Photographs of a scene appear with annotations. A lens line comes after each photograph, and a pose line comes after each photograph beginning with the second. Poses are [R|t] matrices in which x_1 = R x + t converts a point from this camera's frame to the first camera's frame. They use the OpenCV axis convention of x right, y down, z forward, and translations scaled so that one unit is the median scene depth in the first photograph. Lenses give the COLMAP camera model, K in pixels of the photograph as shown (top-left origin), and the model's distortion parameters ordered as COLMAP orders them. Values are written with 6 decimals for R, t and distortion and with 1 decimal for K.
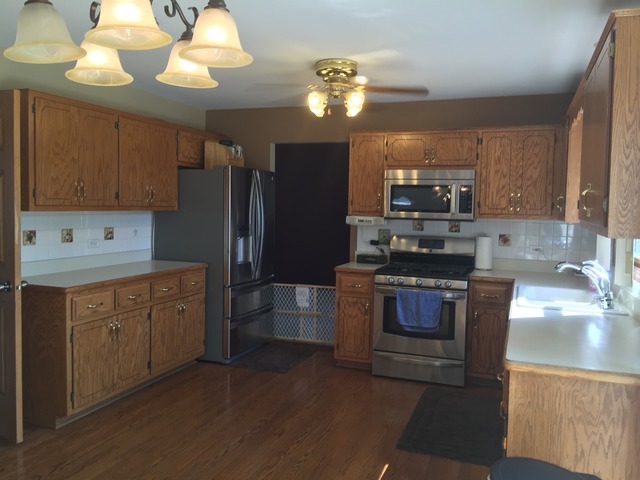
lens RADIAL K [[545.2, 0, 321.3], [0, 545.2, 239.1], [0, 0, 1]] dist [0.049480, -0.022088]
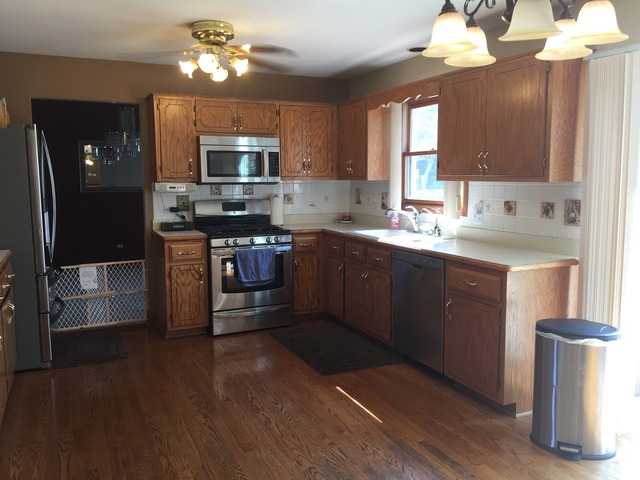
lens RADIAL K [[545.2, 0, 321.5], [0, 545.2, 238.8], [0, 0, 1]] dist [0.049480, -0.022088]
pose [[0.696489, -0.107721, 0.709436, -0.469812], [0.068217, 0.994130, 0.083977, -0.007014], [-0.714317, -0.010093, 0.699749, 0.131714]]
